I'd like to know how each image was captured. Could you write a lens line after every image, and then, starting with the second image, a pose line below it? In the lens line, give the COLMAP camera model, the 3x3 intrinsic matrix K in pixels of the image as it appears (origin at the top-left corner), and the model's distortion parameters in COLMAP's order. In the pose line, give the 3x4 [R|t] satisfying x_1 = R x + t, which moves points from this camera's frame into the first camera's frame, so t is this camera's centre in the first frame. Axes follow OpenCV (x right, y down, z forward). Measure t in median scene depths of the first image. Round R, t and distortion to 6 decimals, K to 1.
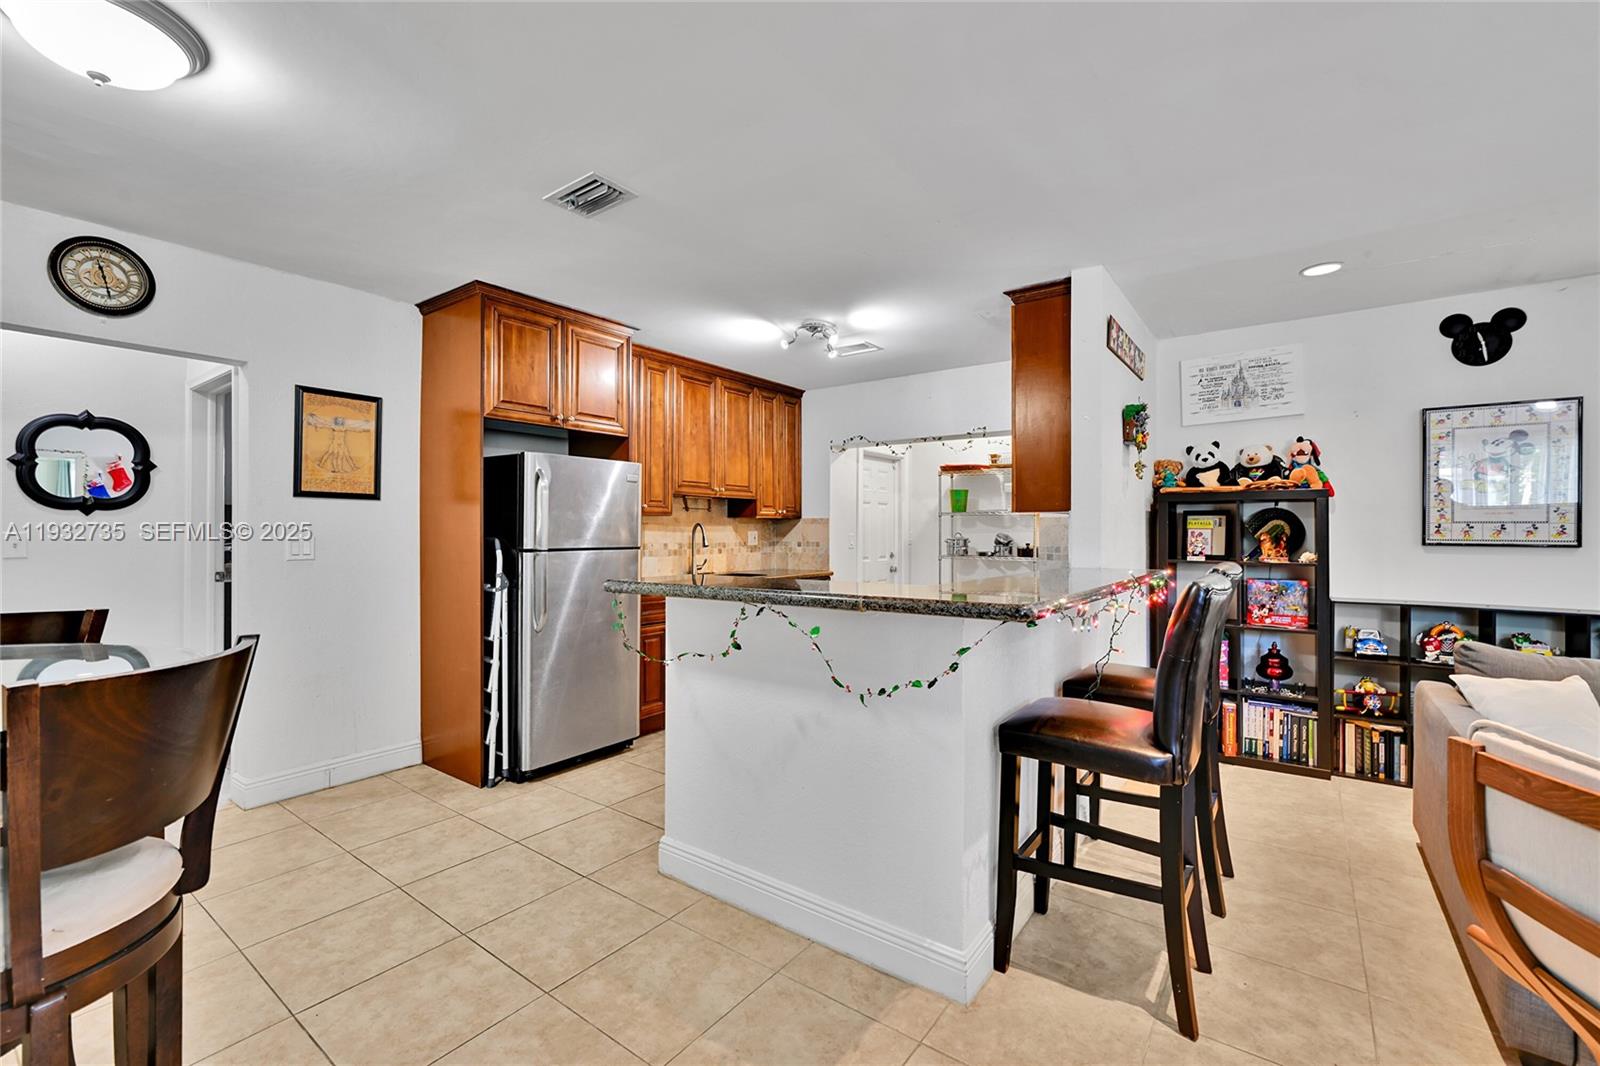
lens RADIAL K [[688.5, 0, 798.3], [0, 688.5, 524.1], [0, 0, 1]] dist [-0.001493, -0.000172]
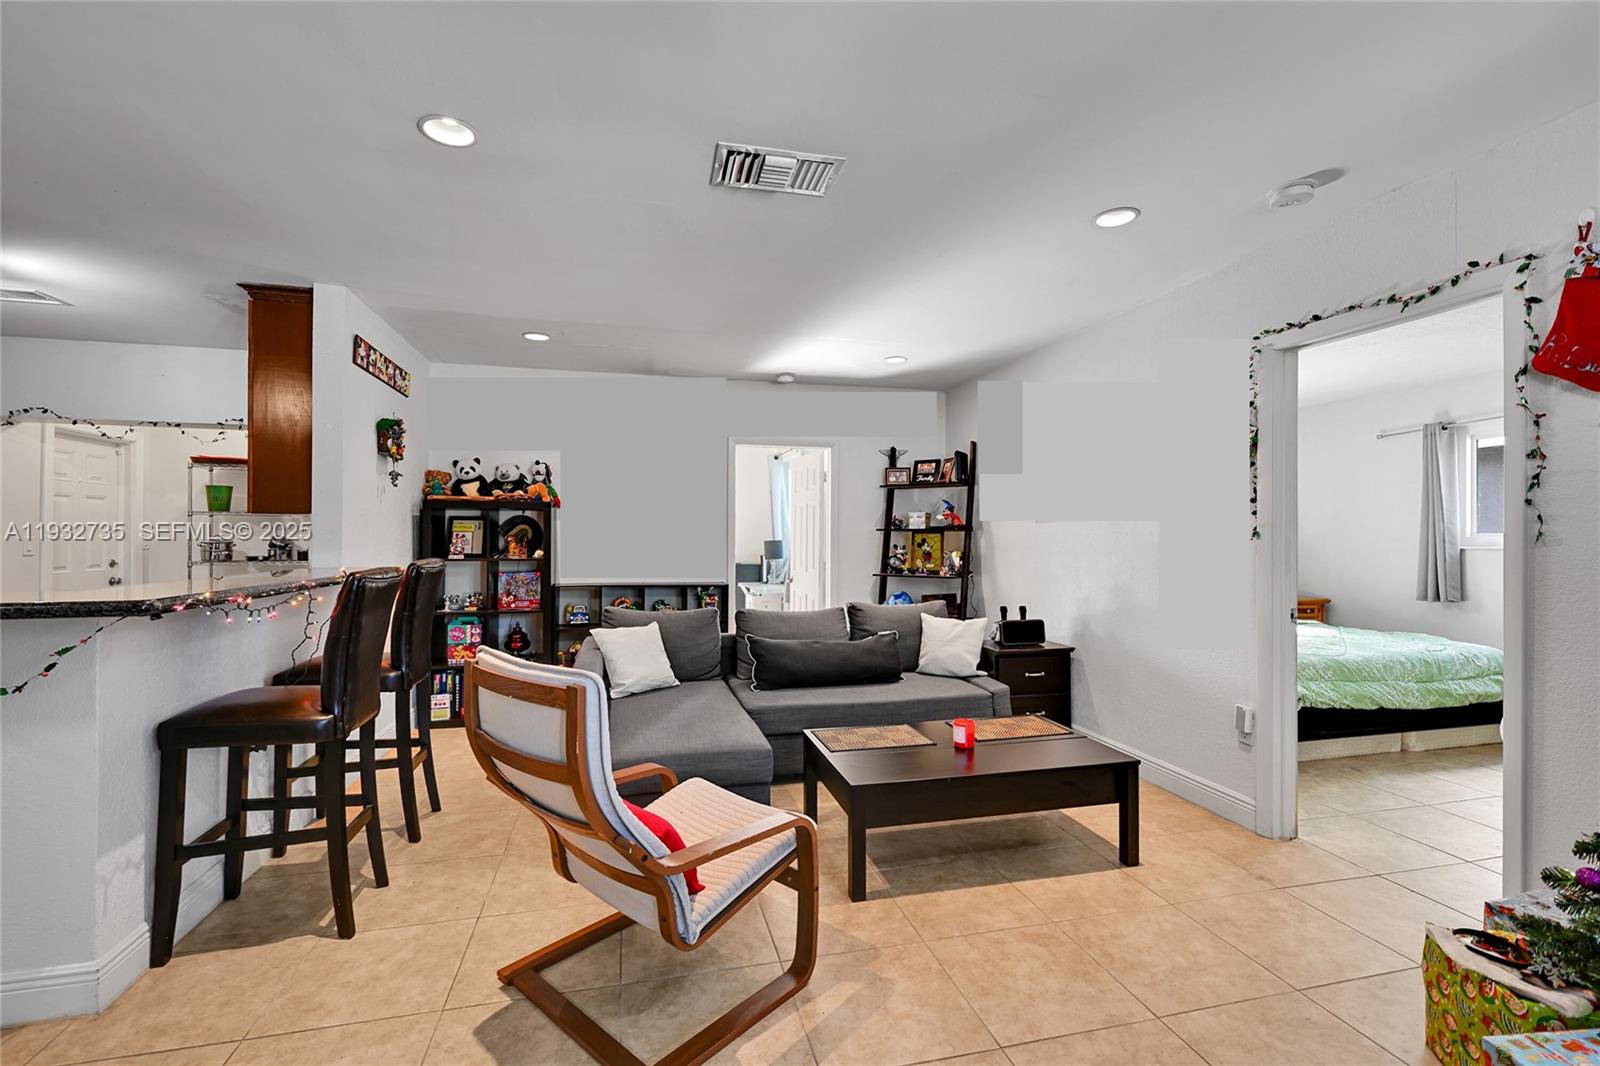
lens RADIAL K [[675.8, 0, 800.0], [0, 675.8, 533.0], [0, 0, 1]] dist [-0.000956, -0.000053]
pose [[0.633811, 0.003508, 0.773480, 0.068579], [-0.010157, 0.999941, 0.003788, -0.001117], [-0.773422, -0.010258, 0.633809, -0.200546]]
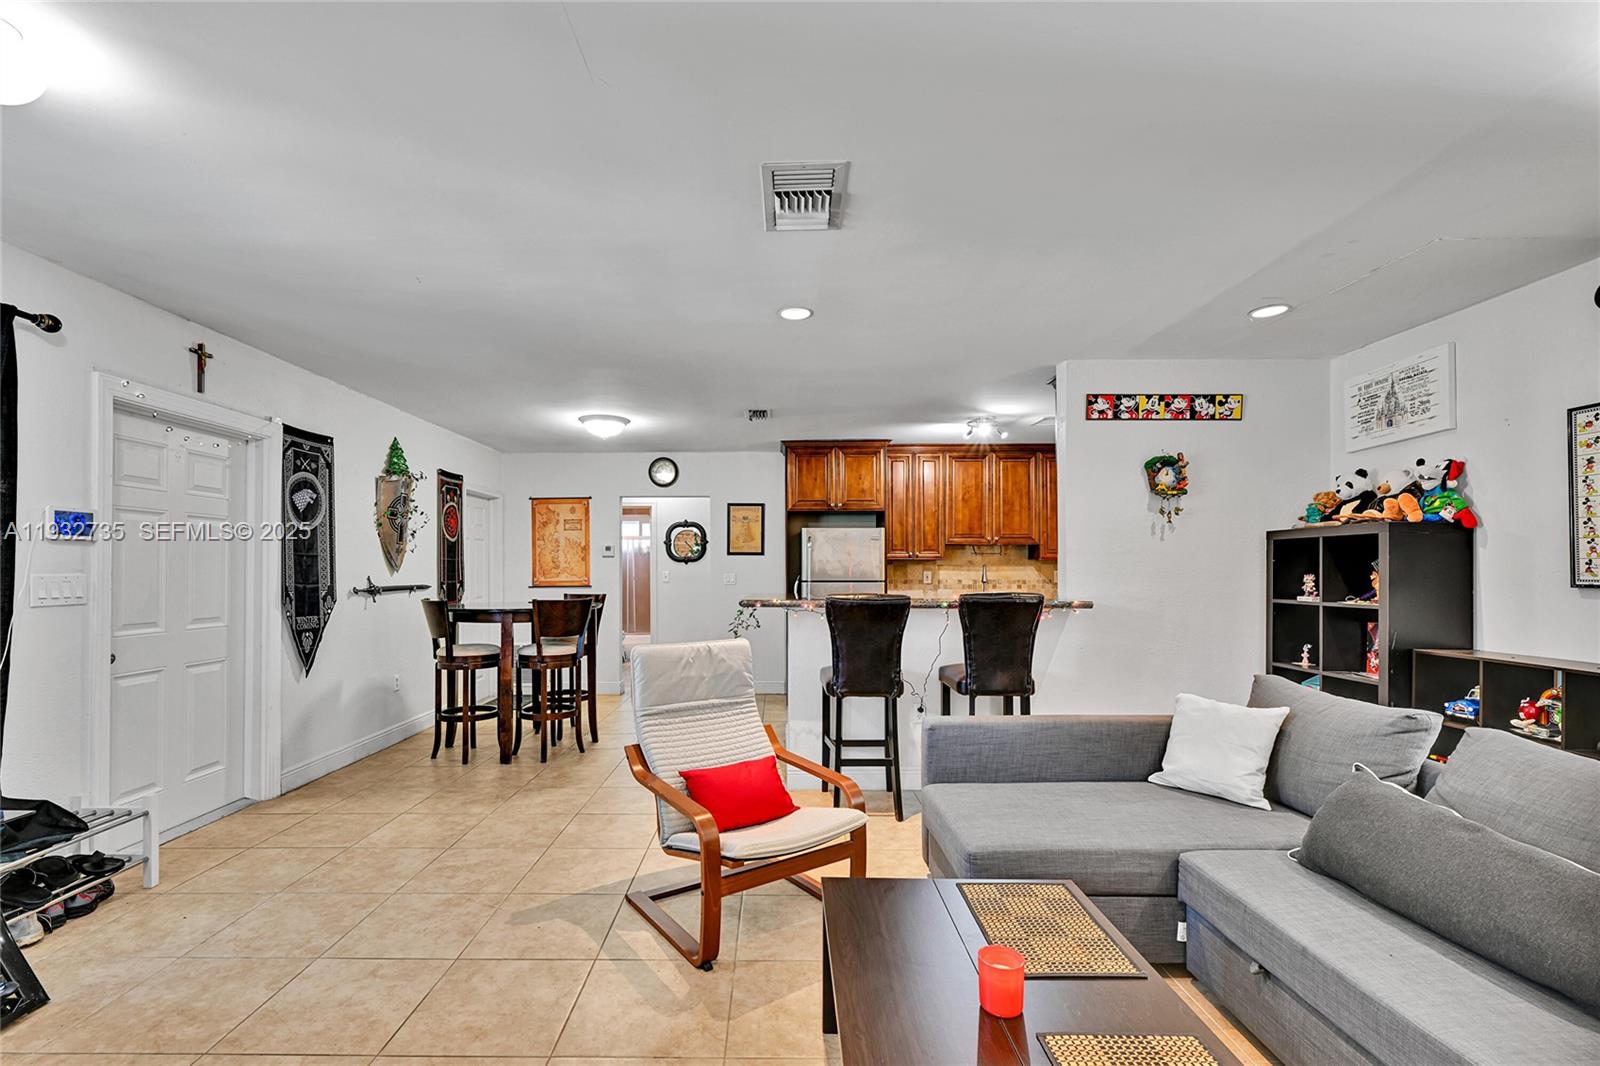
lens RADIAL K [[704.9, 0, 768.2], [0, 704.9, 570.7], [0, 0, 1]] dist [-0.009188, -0.000025]
pose [[0.588955, -0.001756, -0.808164, 1.038528], [0.009458, 0.999944, 0.004720, 0.000050], [0.808110, -0.010424, 0.588939, -0.184739]]
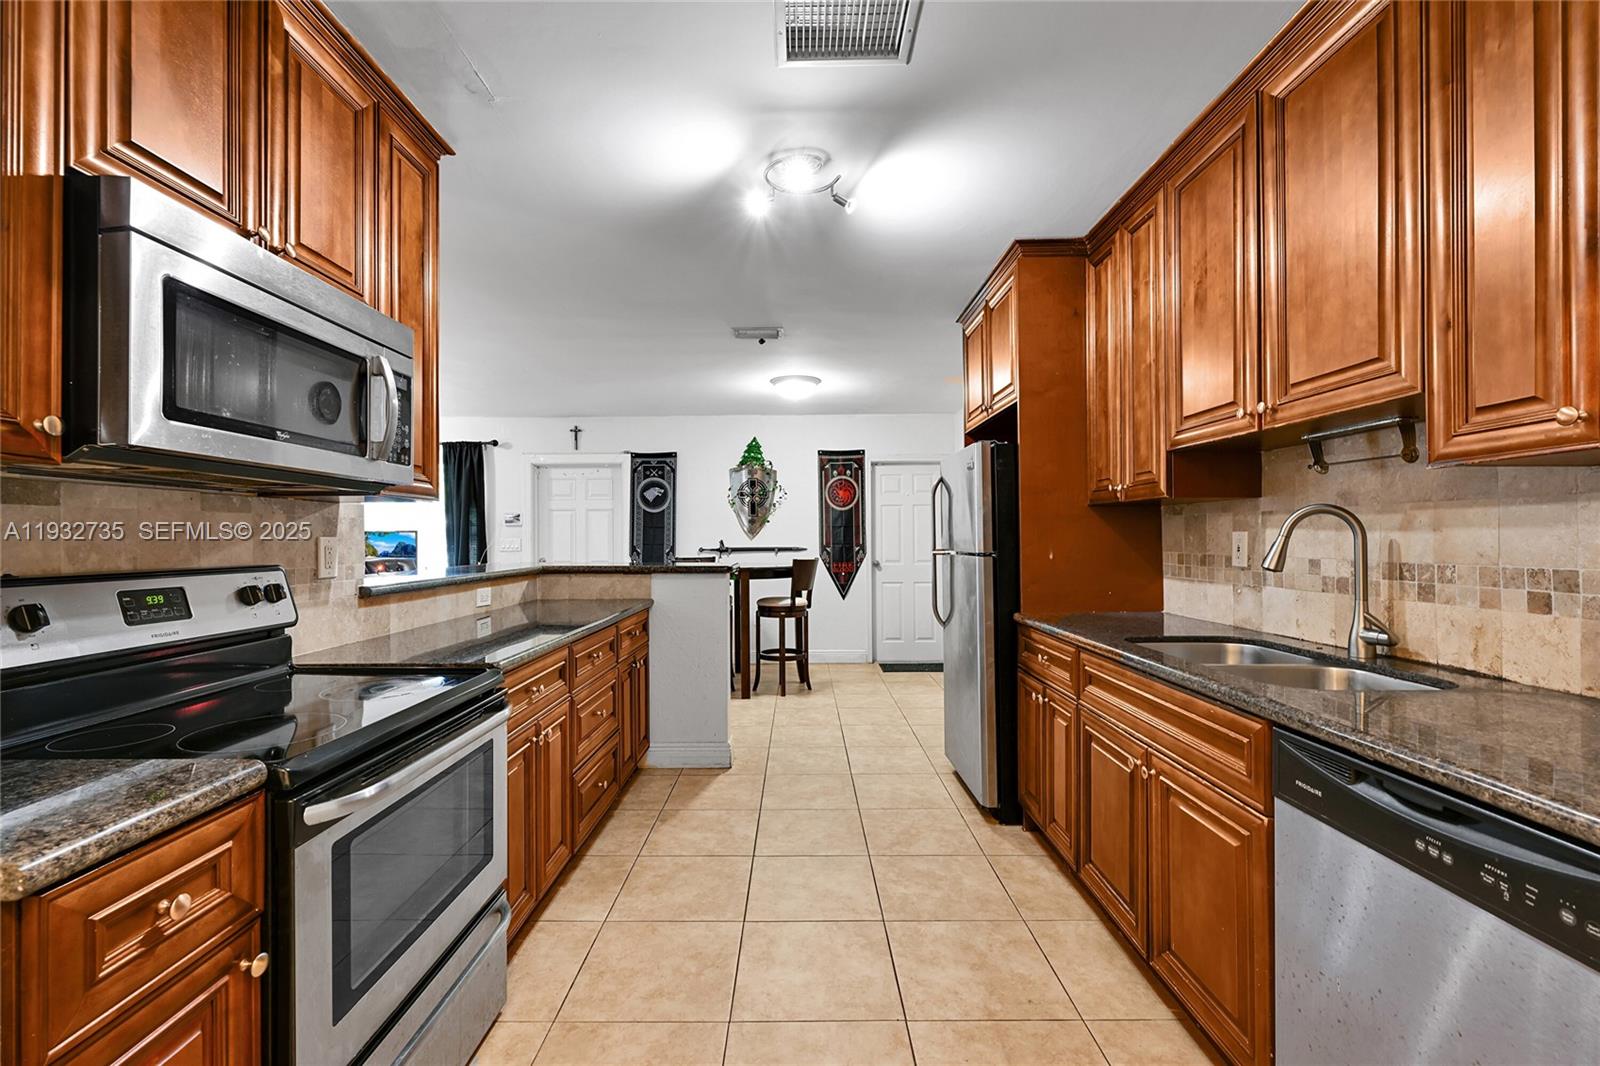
lens RADIAL K [[675.8, 0, 800.0], [0, 675.8, 533.0], [0, 0, 1]] dist [-0.000956, -0.000053]
pose [[-0.803935, -0.002020, -0.594714, 0.419390], [0.009513, 0.999823, -0.016256, 0.023246], [0.594641, -0.018726, -0.803773, 1.666975]]
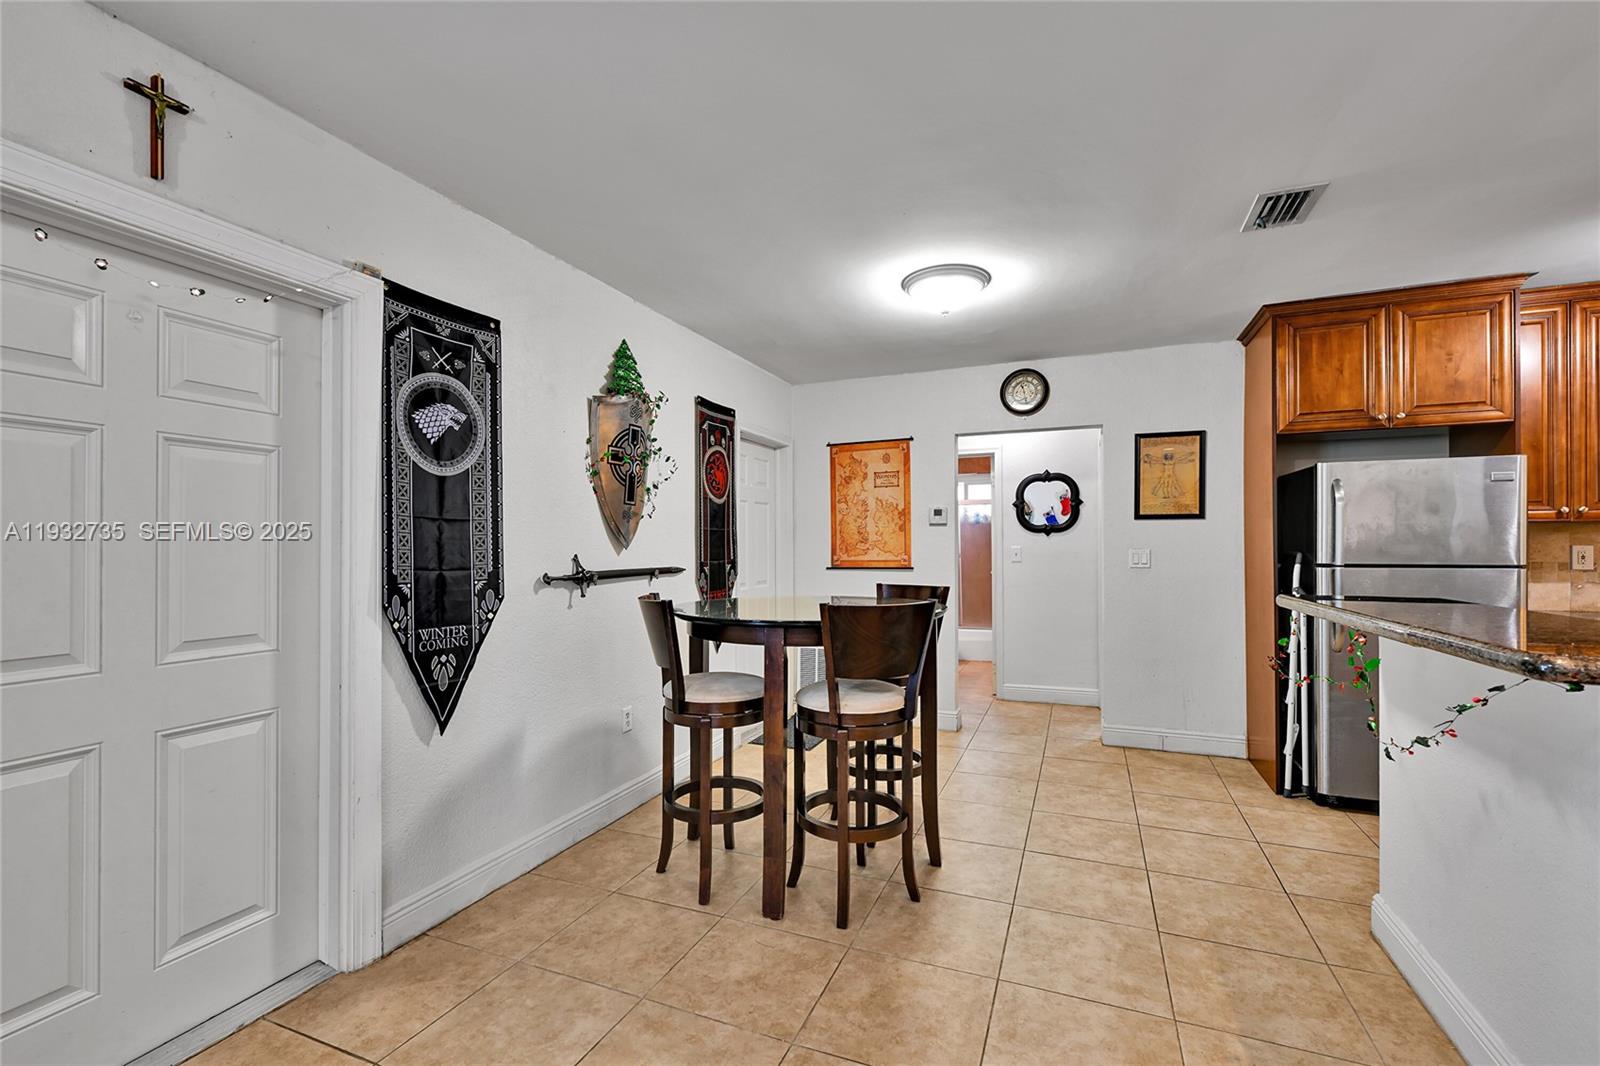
lens RADIAL K [[675.8, 0, 800.0], [0, 675.8, 533.0], [0, 0, 1]] dist [-0.000956, -0.000053]
pose [[0.244231, -0.020220, -0.969506, 0.330049], [0.012270, 0.999767, -0.017760, 0.001073], [0.969639, -0.007559, 0.244422, 0.059157]]
